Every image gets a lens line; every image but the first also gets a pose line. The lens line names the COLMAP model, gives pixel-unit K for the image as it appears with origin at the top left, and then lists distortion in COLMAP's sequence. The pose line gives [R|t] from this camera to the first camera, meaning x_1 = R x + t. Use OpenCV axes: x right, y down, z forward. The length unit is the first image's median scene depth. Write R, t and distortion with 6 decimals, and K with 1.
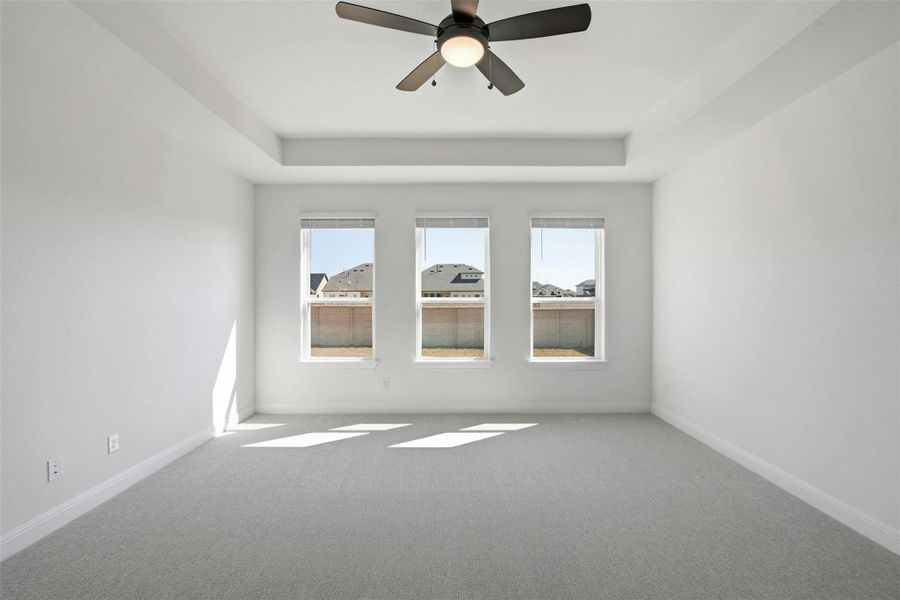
lens RADIAL K [[379.2, 0, 444.0], [0, 379.2, 314.1], [0, 0, 1]] dist [-0.016096, -0.002144]
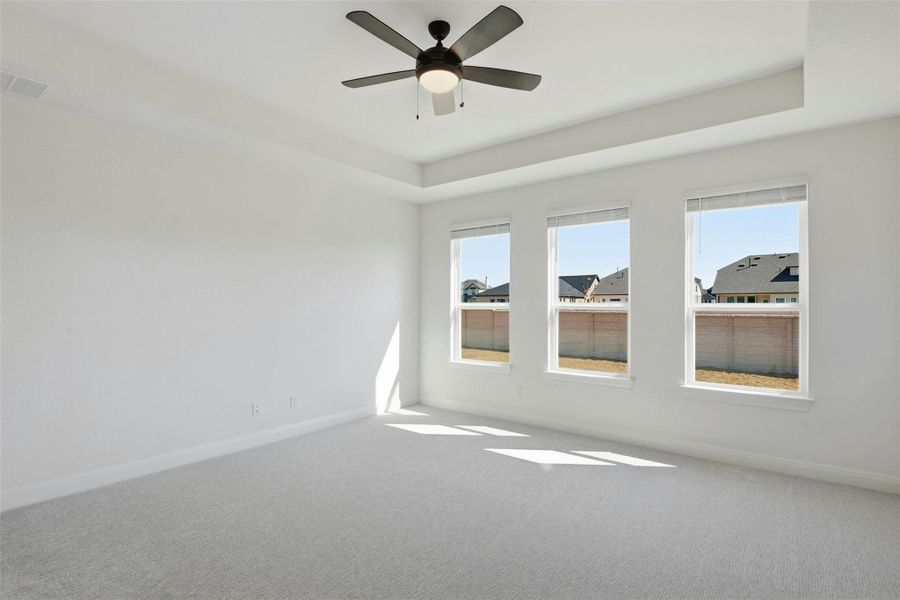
lens RADIAL K [[425.3, 0, 427.1], [0, 425.3, 314.1], [0, 0, 1]] dist [0.001504, -0.001462]
pose [[0.781803, 0.017919, -0.623268, 0.341015], [-0.027907, 0.999591, -0.006266, -0.000403], [0.622901, 0.022292, 0.781983, -0.000705]]
